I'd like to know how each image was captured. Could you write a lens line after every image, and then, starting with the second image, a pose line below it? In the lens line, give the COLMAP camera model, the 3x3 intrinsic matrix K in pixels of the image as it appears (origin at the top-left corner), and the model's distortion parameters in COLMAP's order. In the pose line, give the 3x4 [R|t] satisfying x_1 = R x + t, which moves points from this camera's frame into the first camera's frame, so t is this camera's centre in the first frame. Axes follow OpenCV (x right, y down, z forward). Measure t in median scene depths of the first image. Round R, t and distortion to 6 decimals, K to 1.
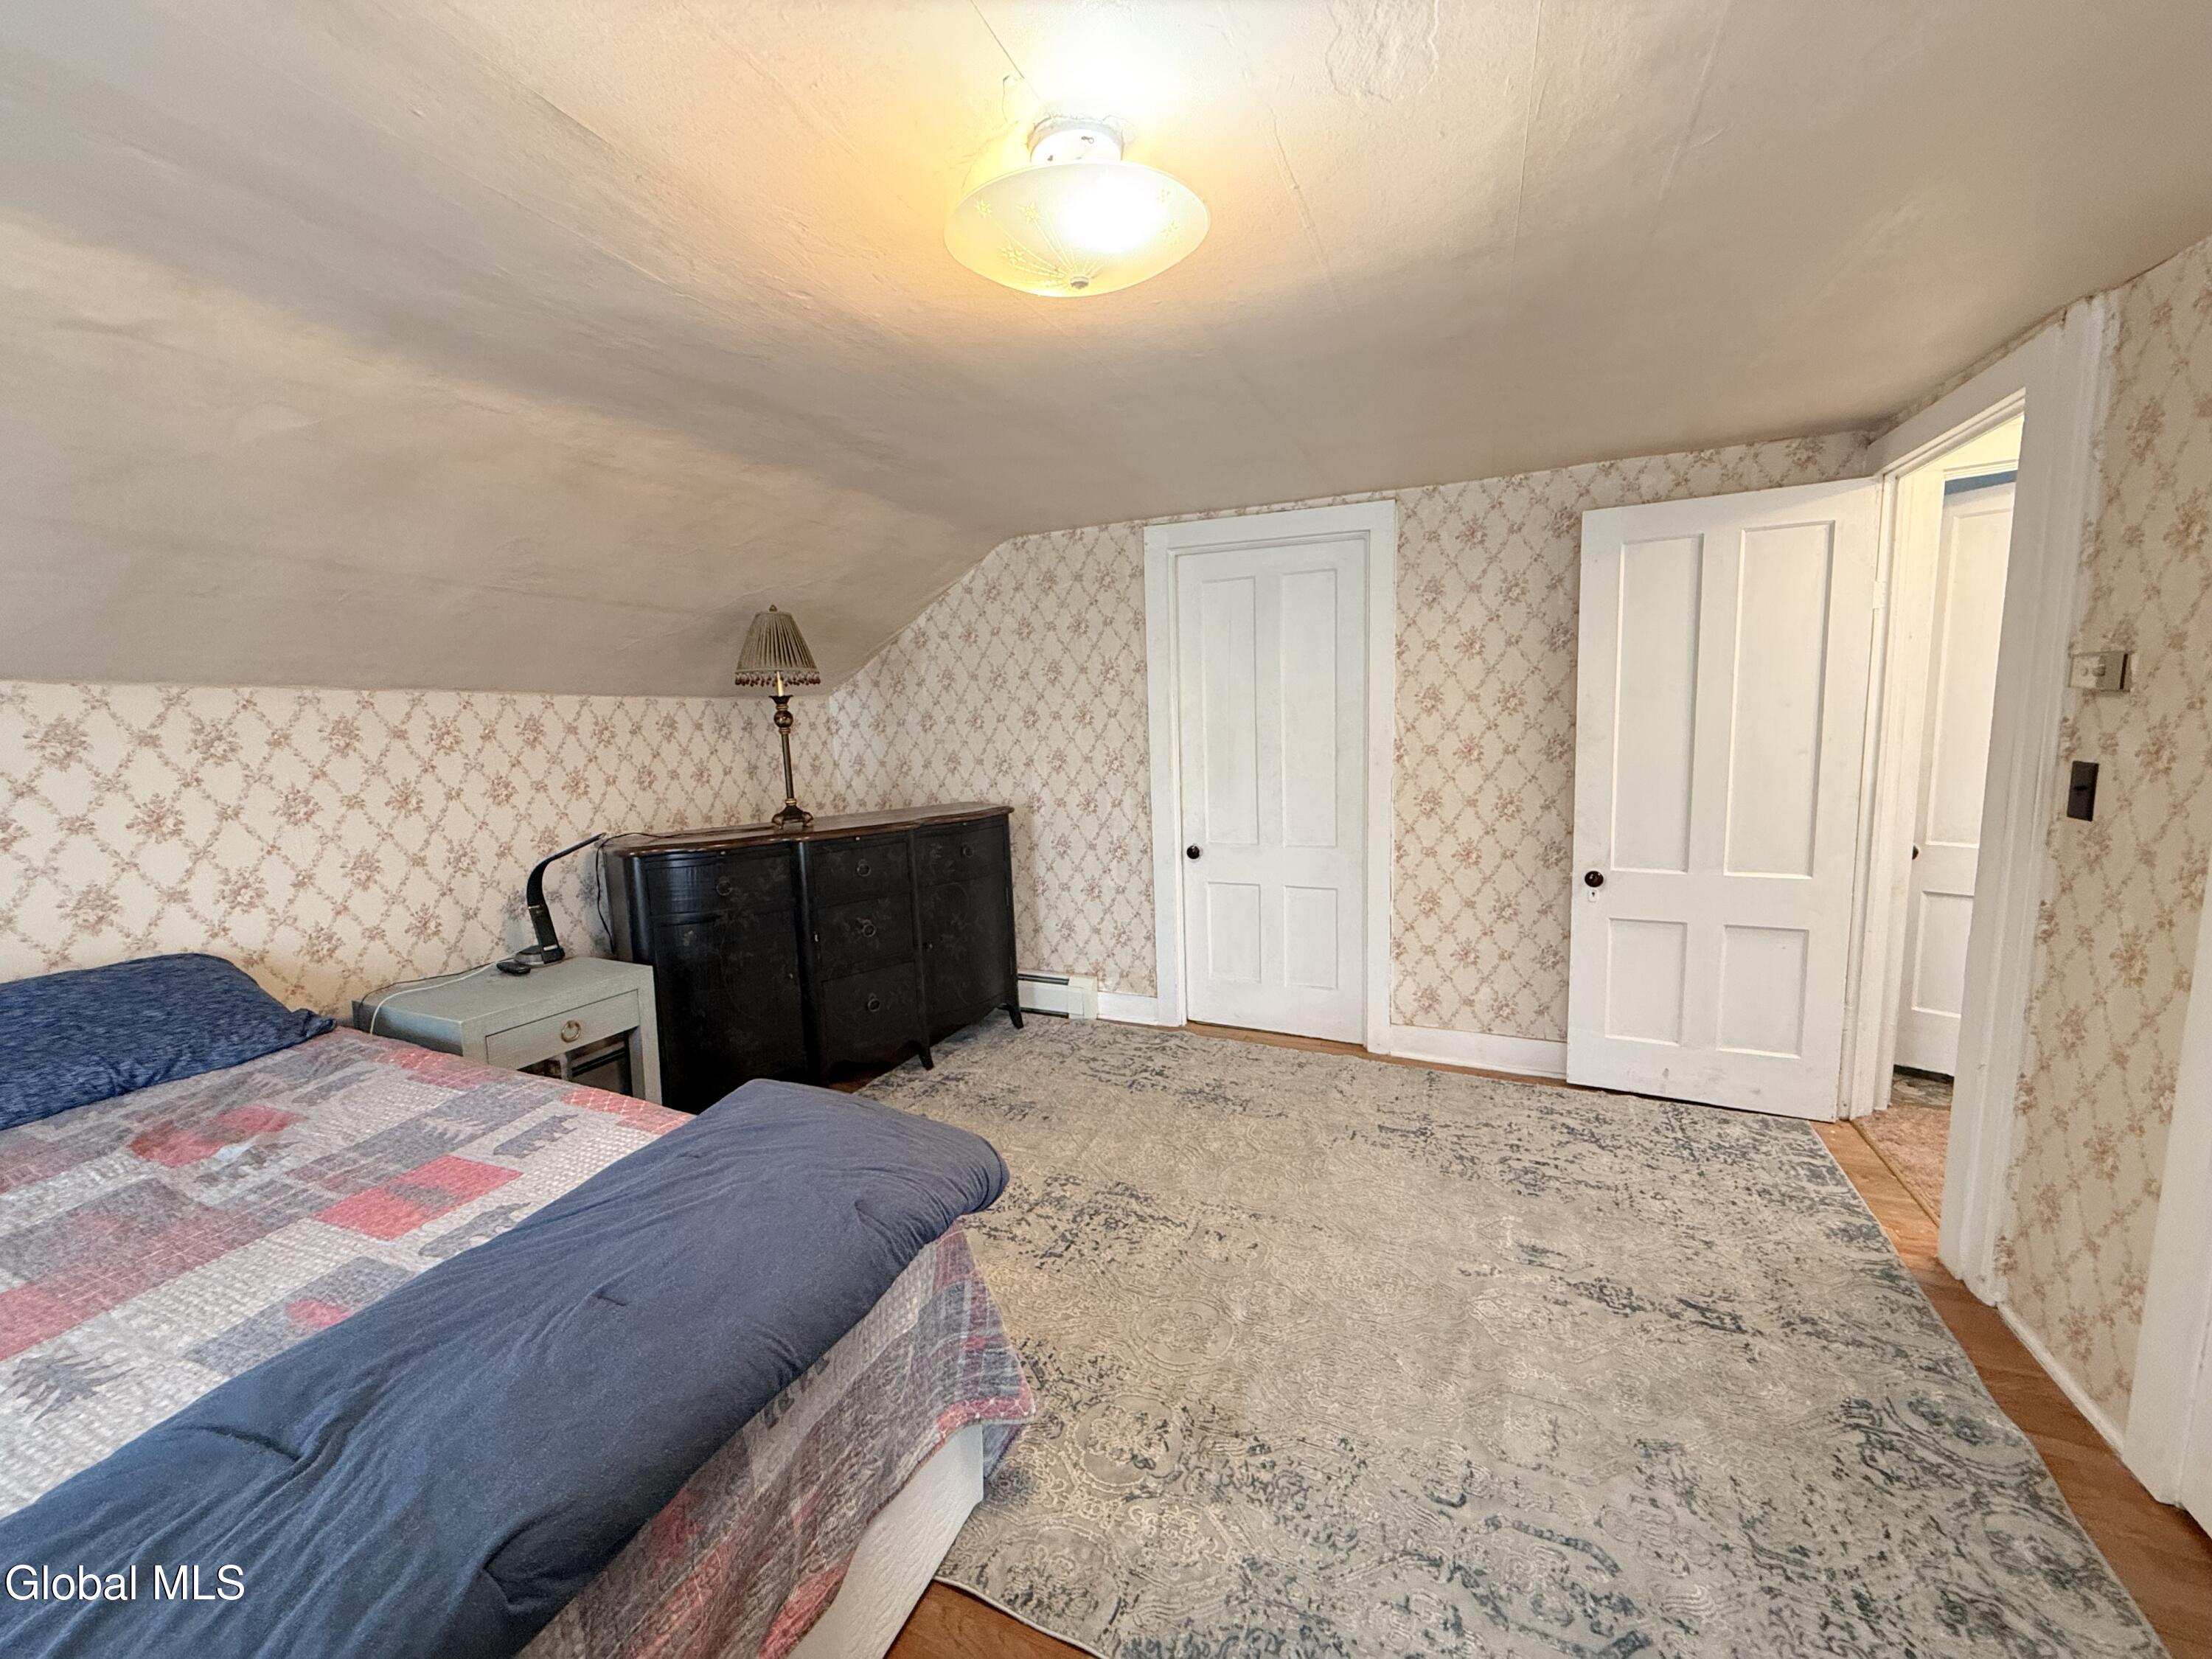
lens RADIAL K [[893.8, 0, 1106.0], [0, 893.8, 829.5], [0, 0, 1]] dist [0.035227, 0.000194]
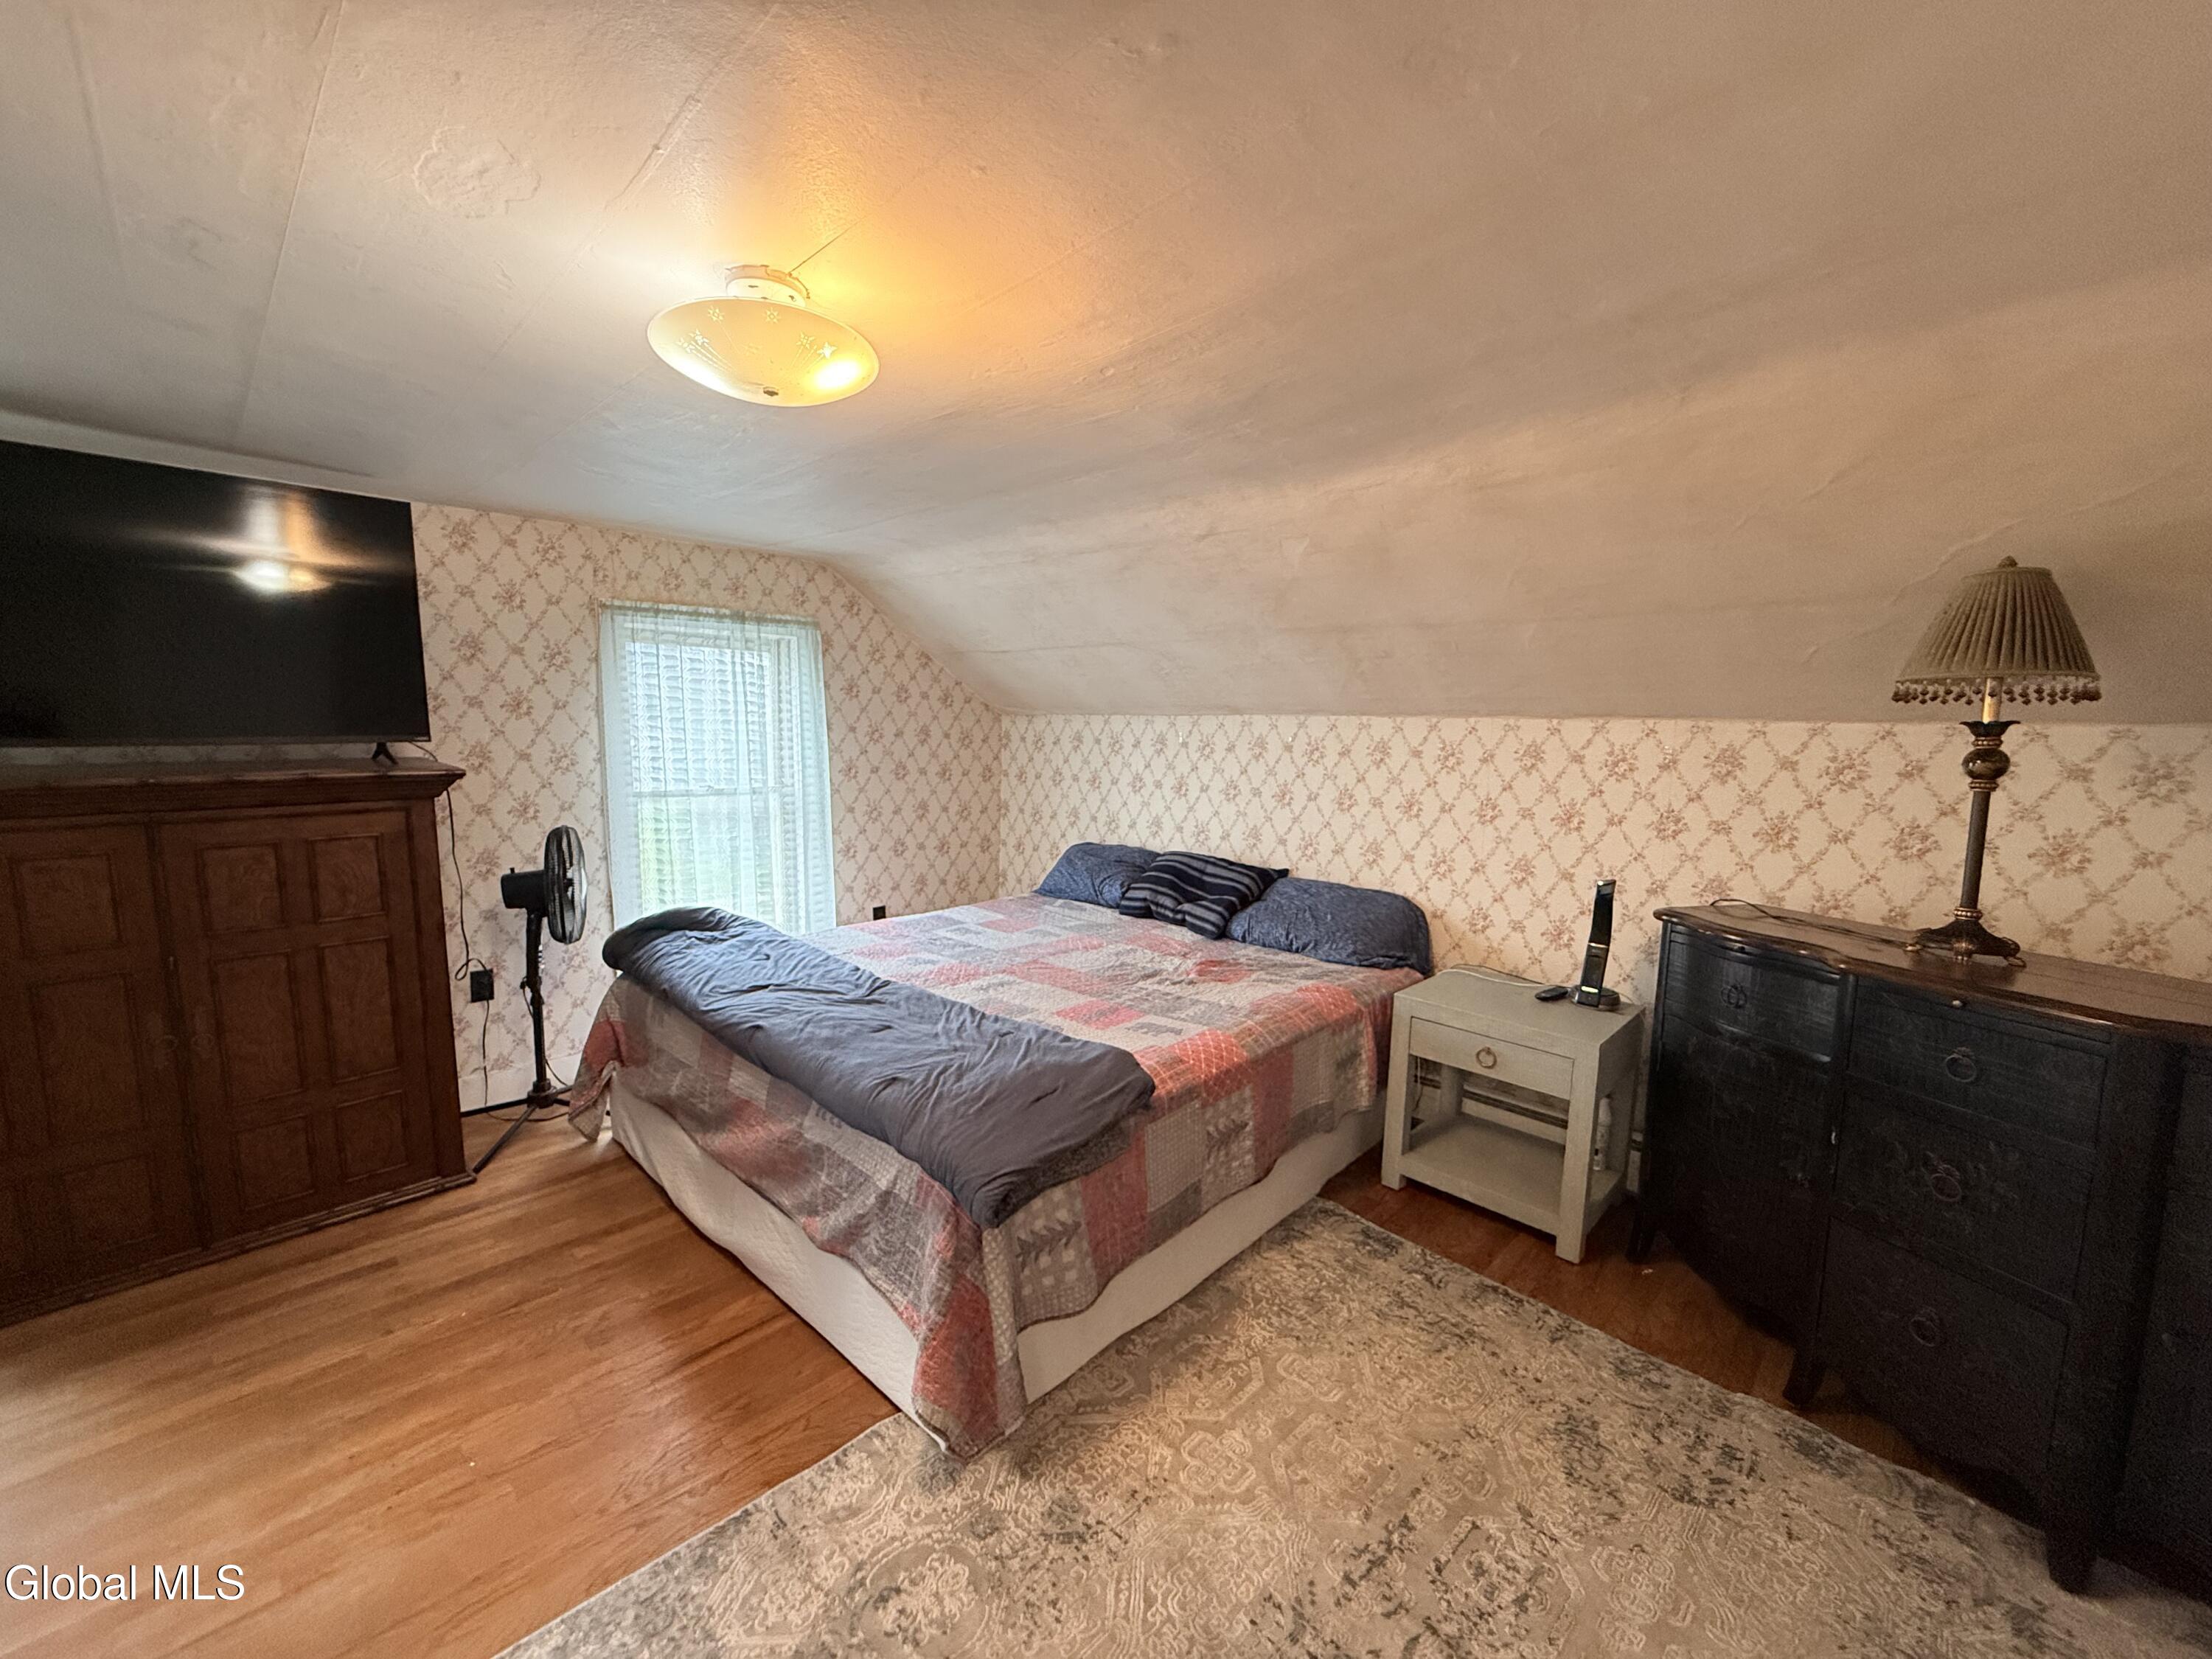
lens RADIAL K [[906.2, 0, 1106.0], [0, 906.2, 829.5], [0, 0, 1]] dist [-0.016885, 0.000241]
pose [[-0.376502, 0.108284, -0.920066, 0.446952], [-0.134334, 0.976268, 0.169870, -0.132389], [0.916625, 0.187553, -0.353021, 0.901487]]
